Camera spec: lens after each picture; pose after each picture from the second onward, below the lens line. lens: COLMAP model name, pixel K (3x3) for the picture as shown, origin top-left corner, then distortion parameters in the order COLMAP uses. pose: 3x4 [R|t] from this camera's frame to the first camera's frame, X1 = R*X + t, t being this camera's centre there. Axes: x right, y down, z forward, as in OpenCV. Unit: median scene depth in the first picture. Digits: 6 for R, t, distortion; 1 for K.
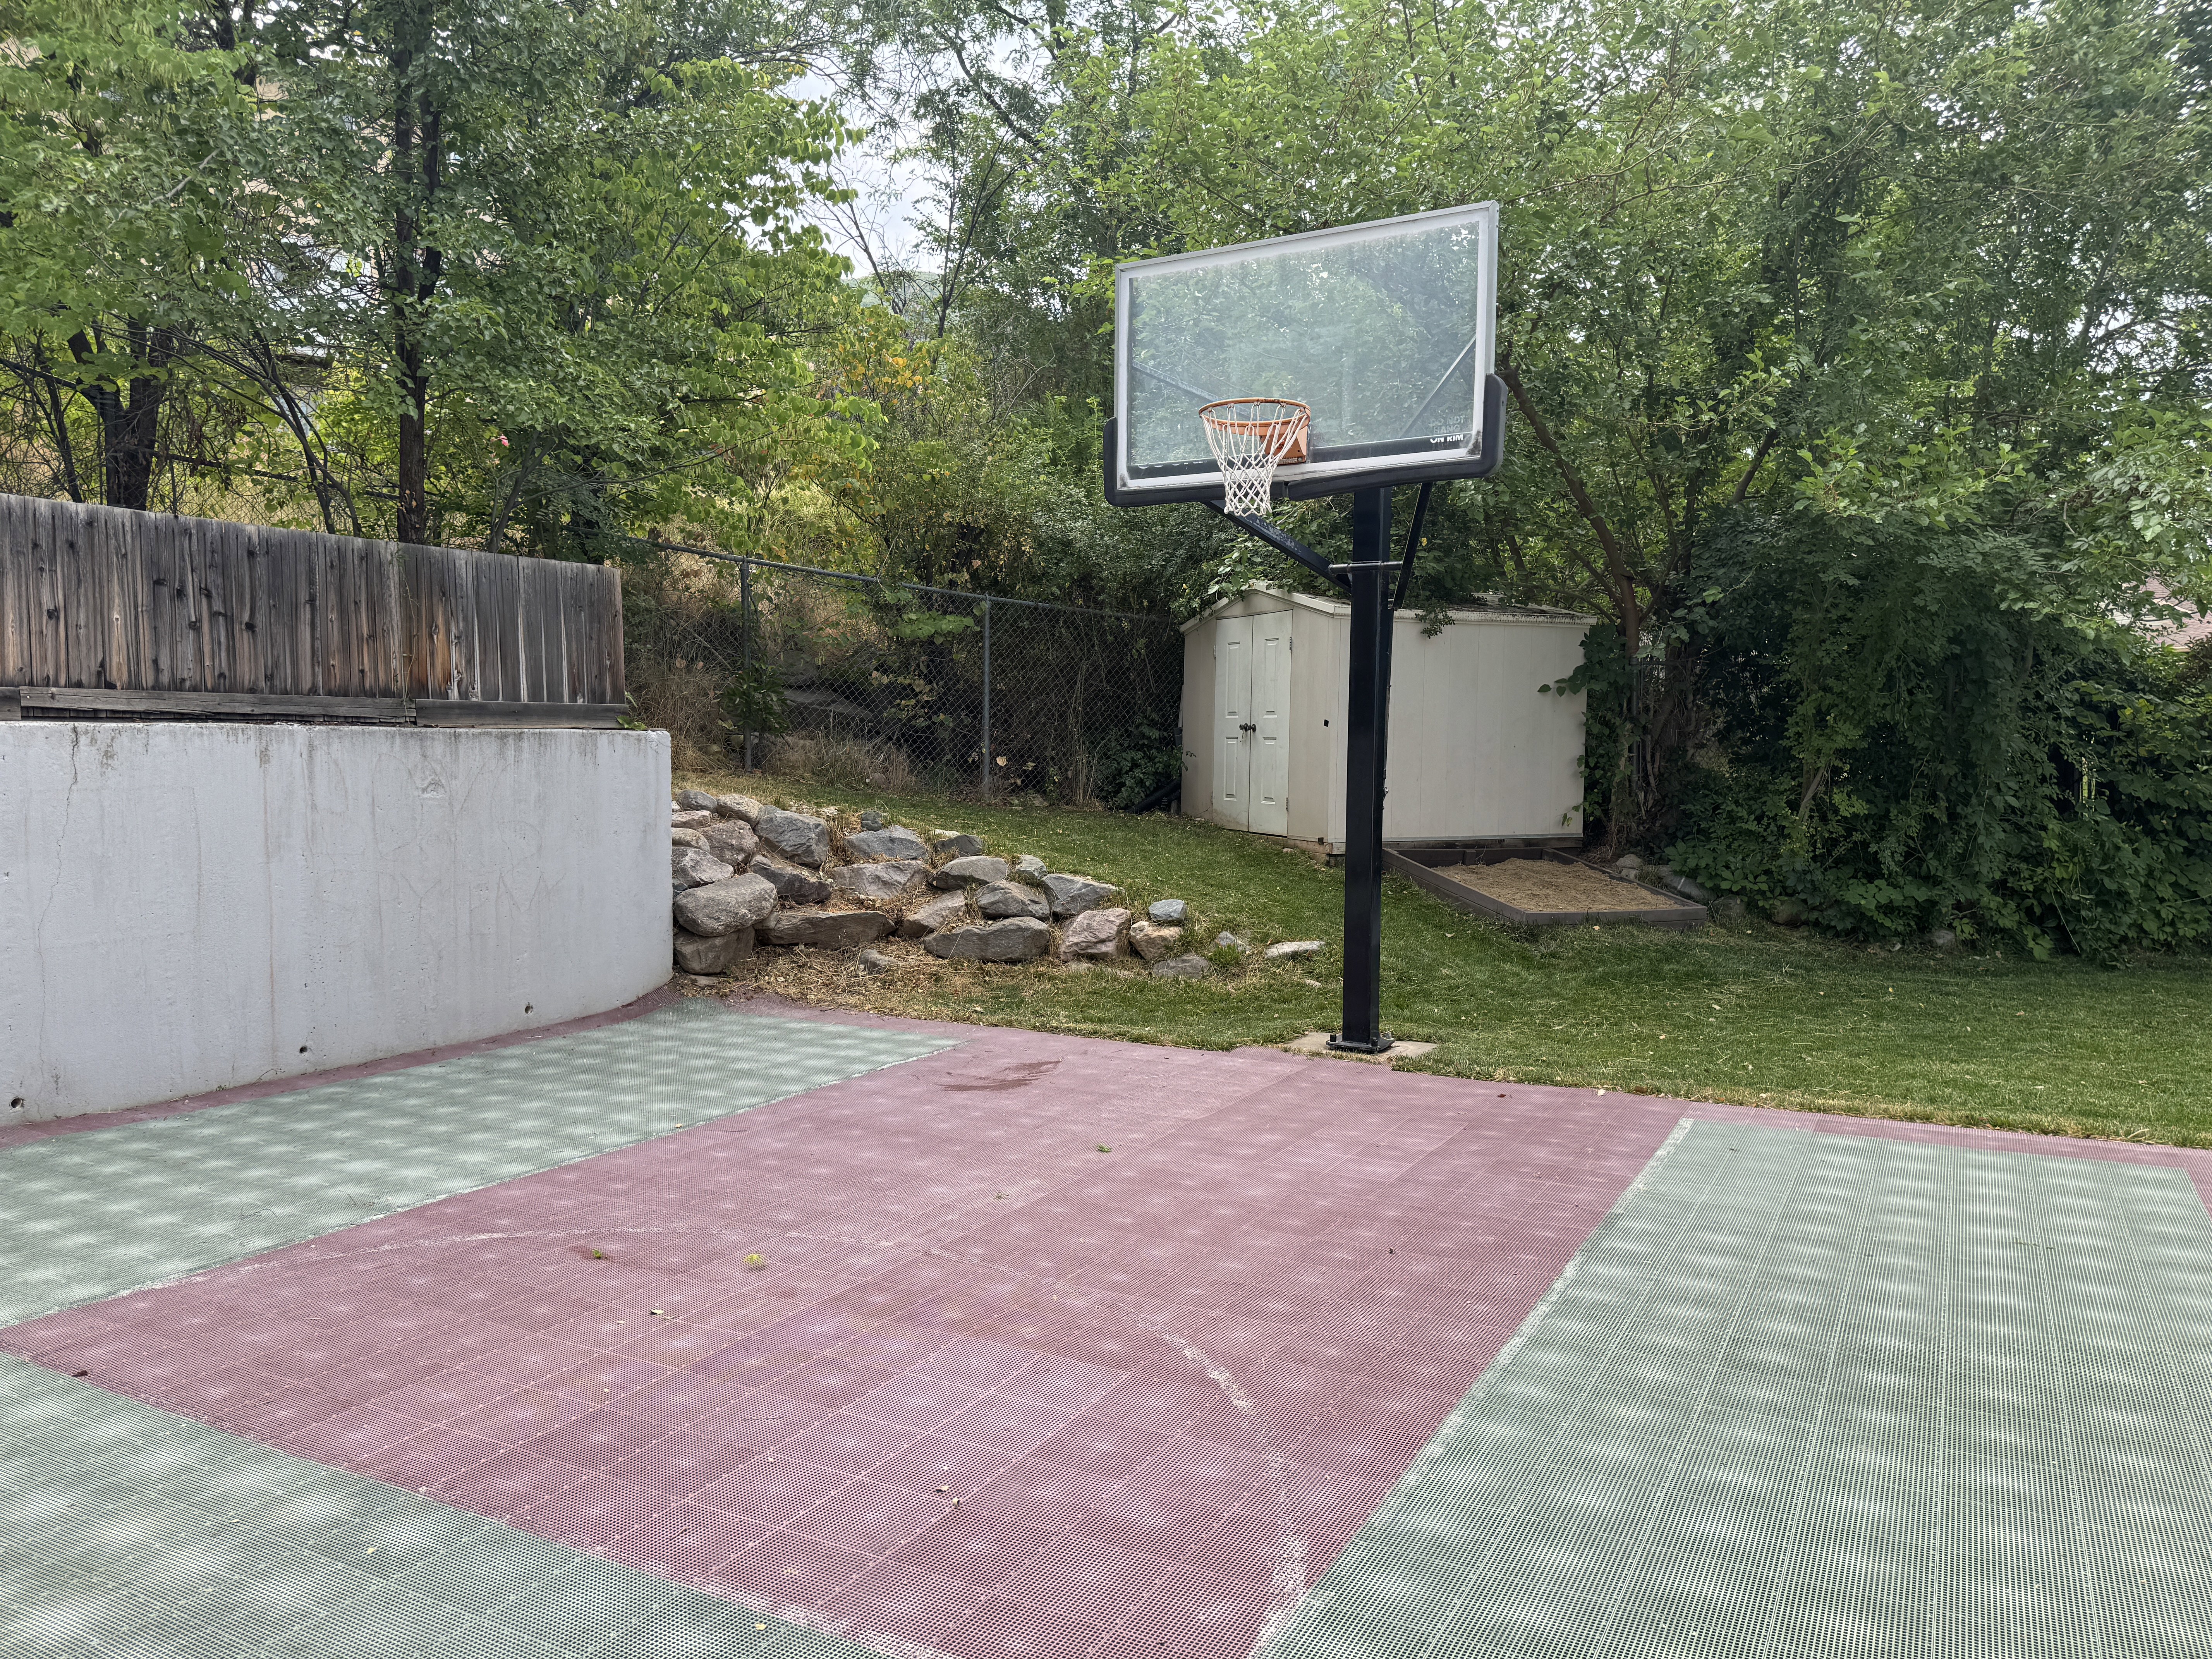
lens RADIAL K [[1541.2, 0, 1101.1], [0, 1541.2, 837.8], [0, 0, 1]] dist [0.080618, -0.108543]
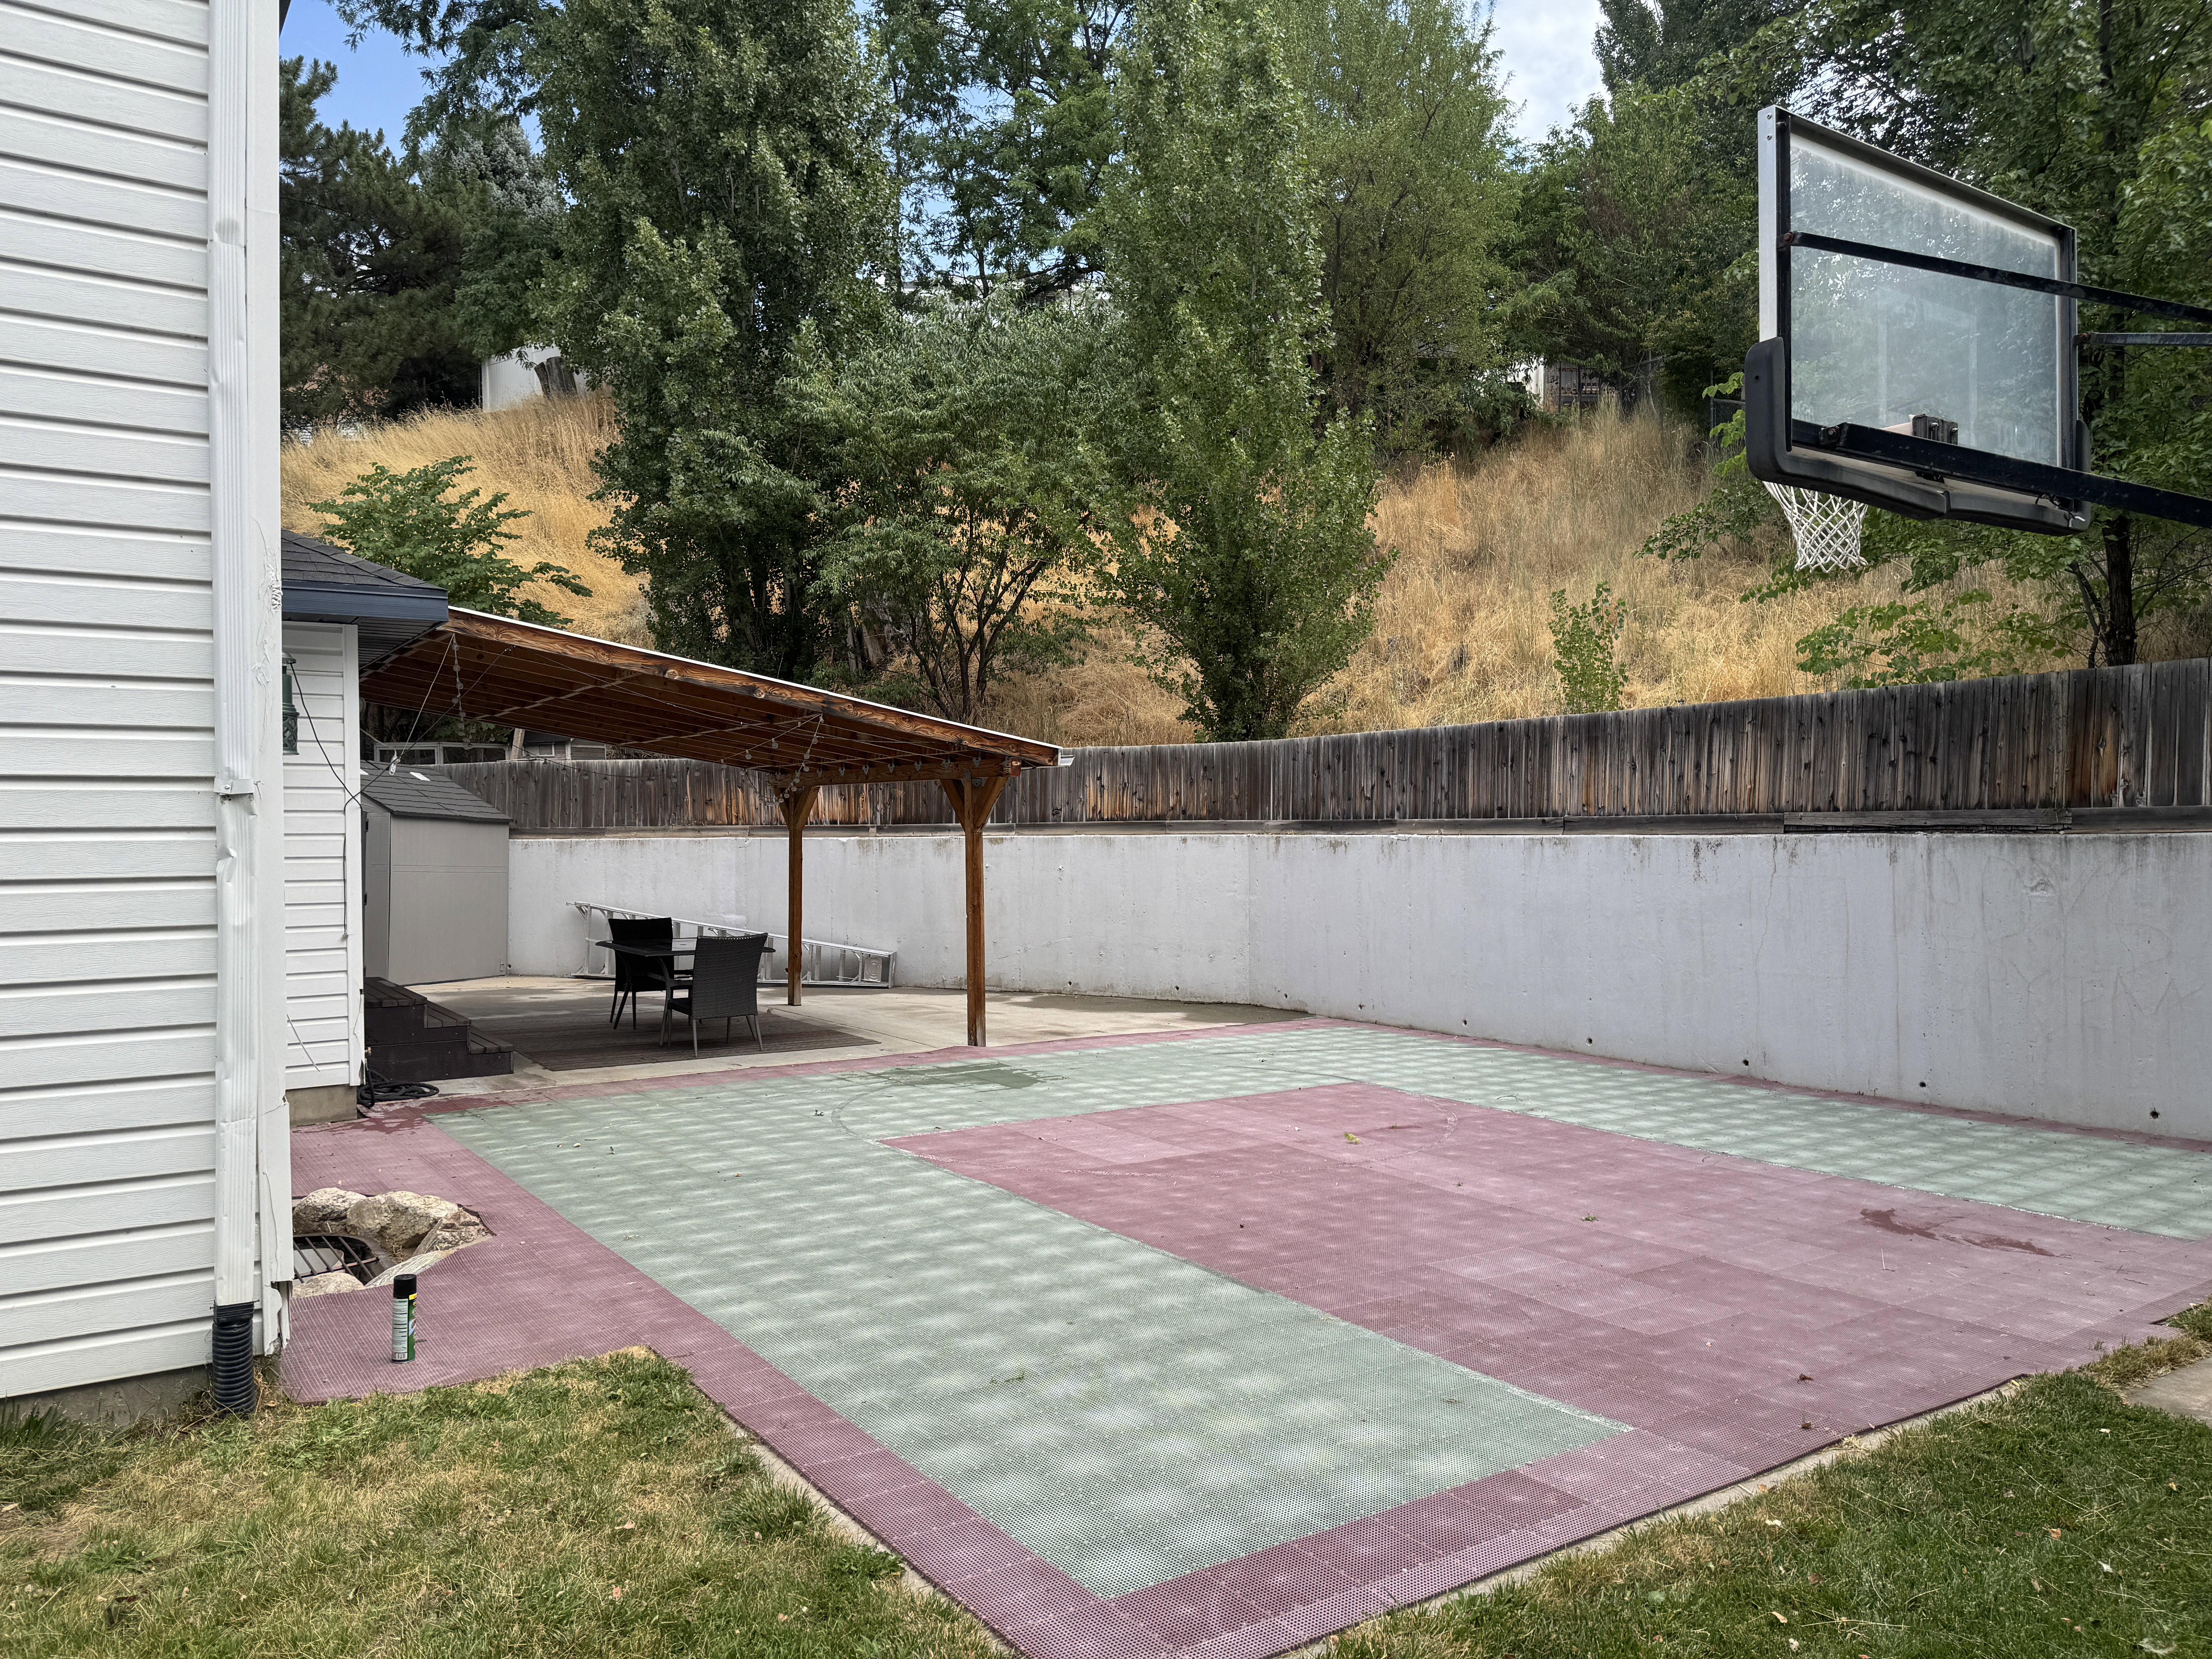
lens RADIAL K [[1541.2, 0, 1115.7], [0, 1541.2, 847.6], [0, 0, 1]] dist [0.080618, -0.108543]
pose [[-0.445009, 0.002479, -0.895523, 0.869701], [-0.053704, 0.998123, 0.029450, -0.057492], [0.893914, 0.061198, -0.444041, 0.895558]]
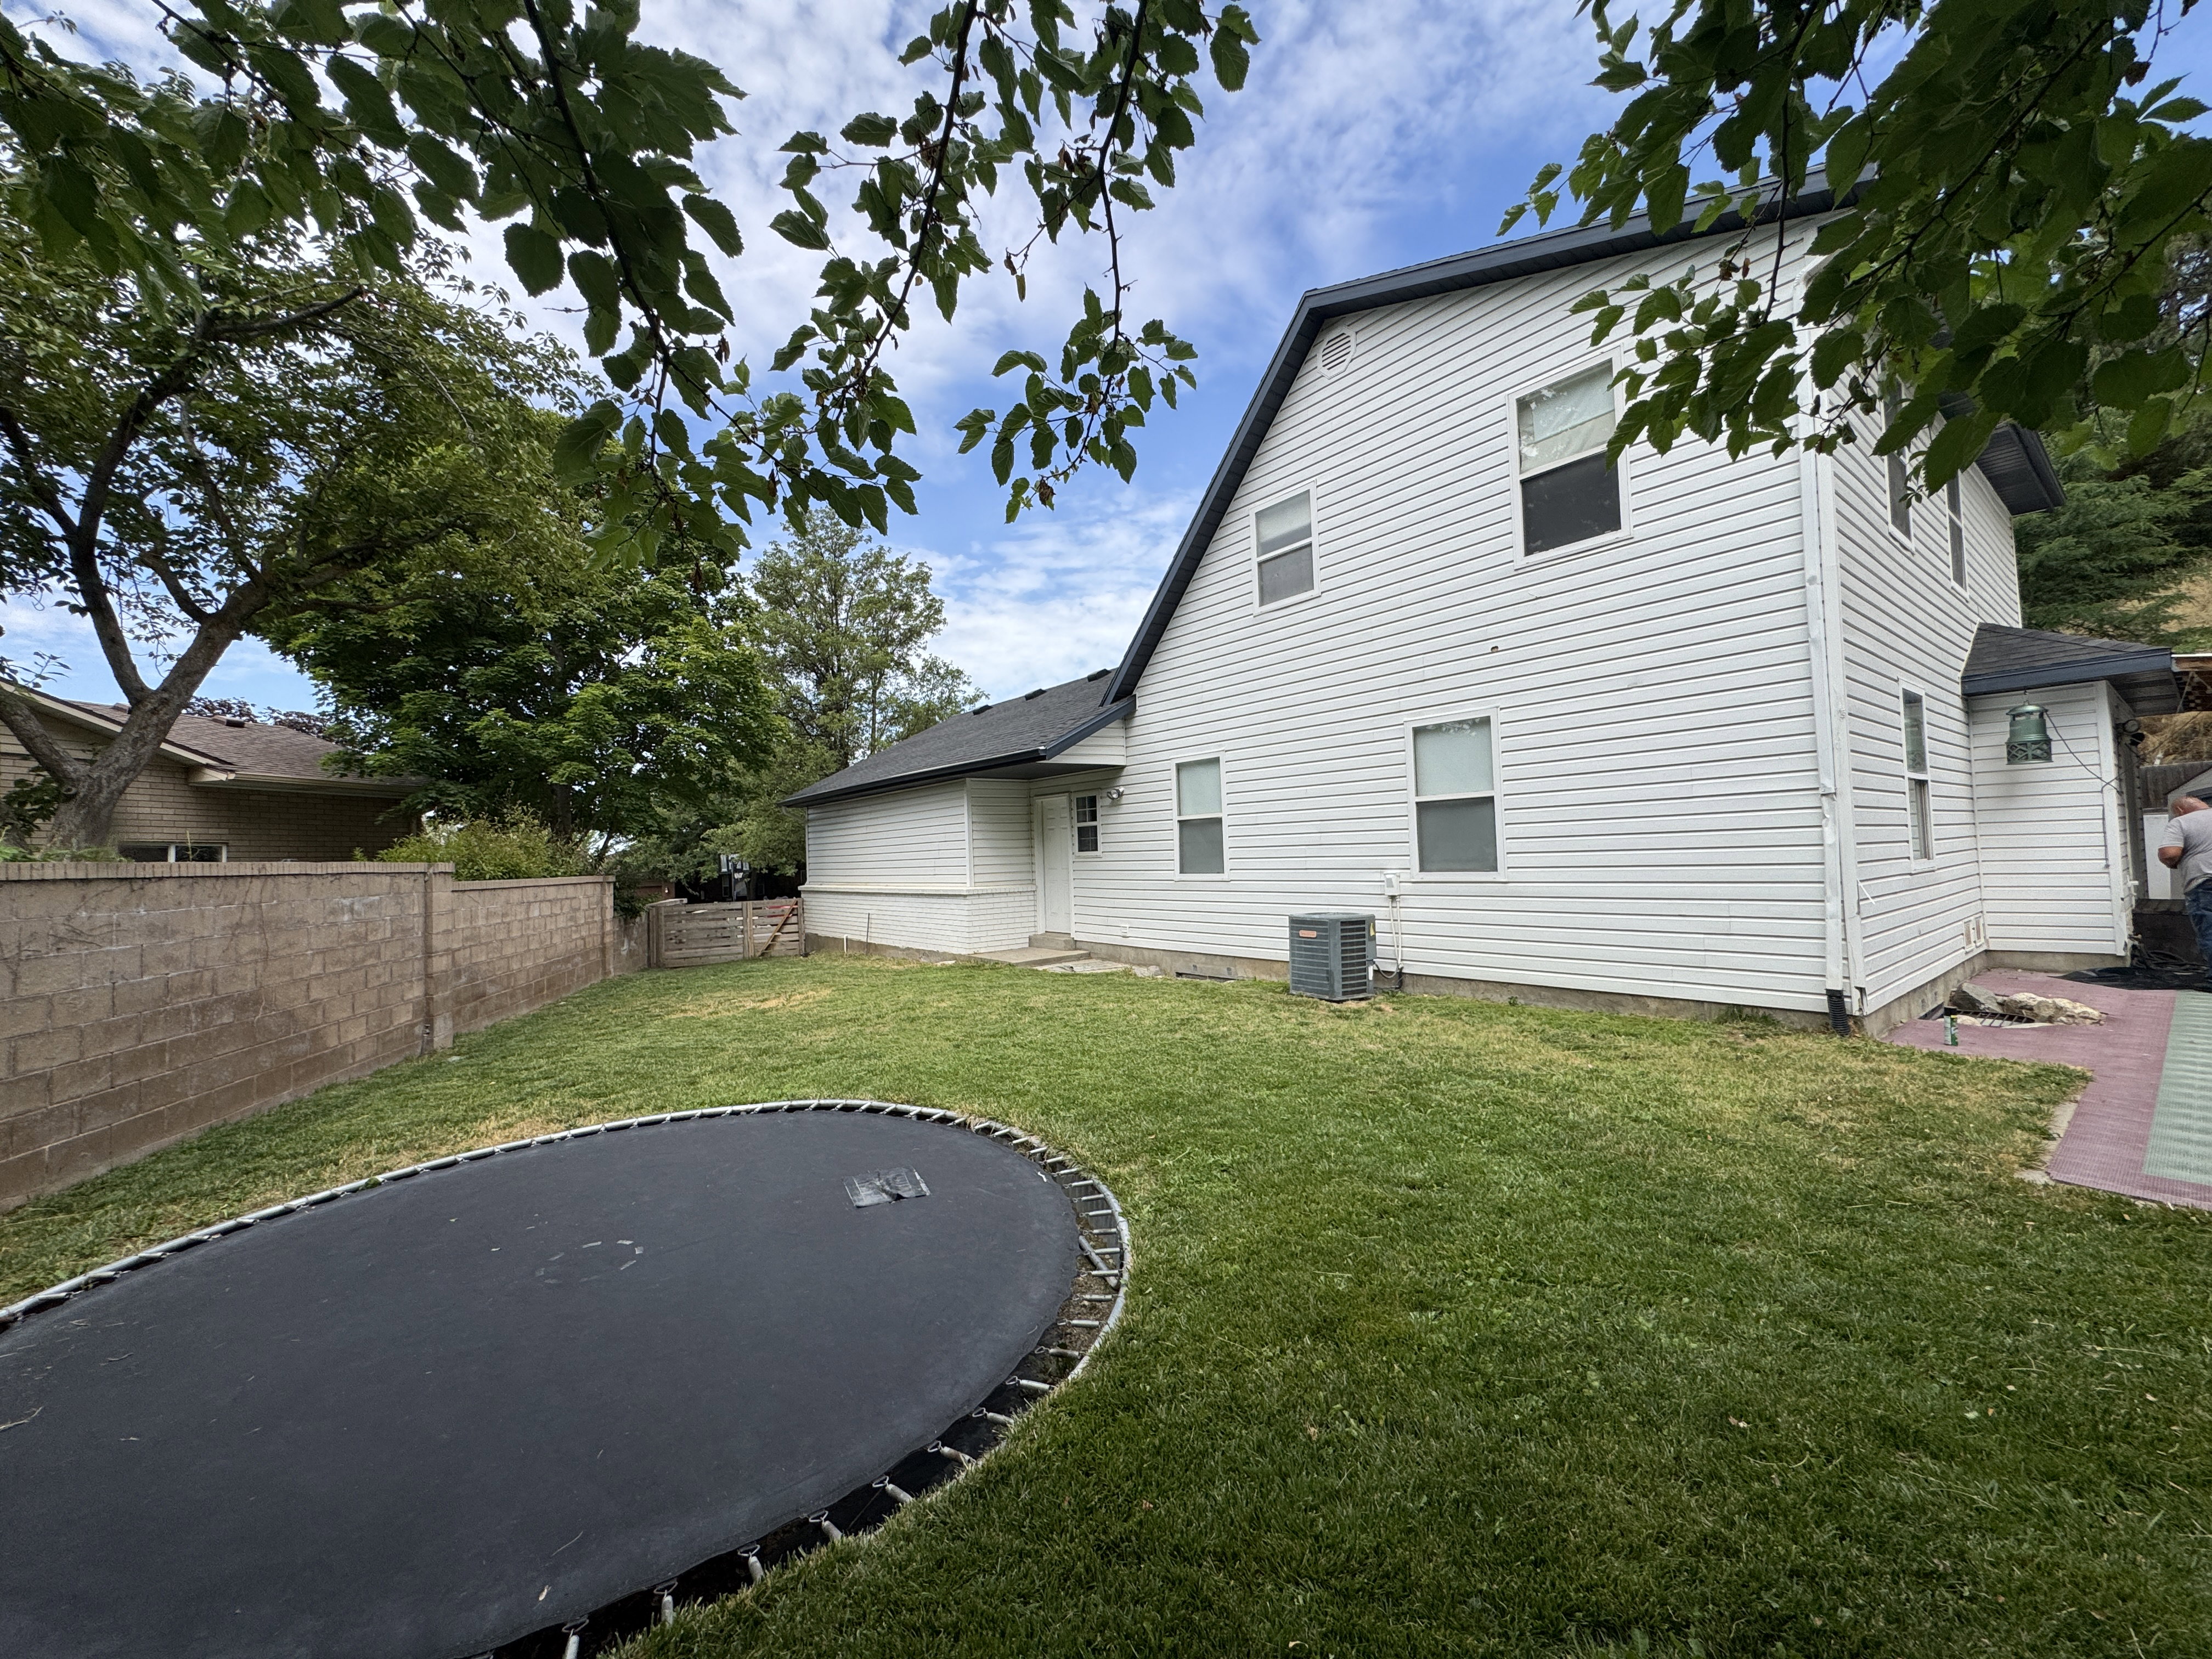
lens RADIAL K [[881.9, 0, 1091.1], [0, 881.9, 826.5], [0, 0, 1]] dist [-0.005080, 0.000407]
pose [[-0.920083, 0.035064, 0.390150, 0.825832], [0.049962, 0.998356, 0.028100, -0.068674], [-0.388523, 0.045347, -0.920322, 1.340091]]
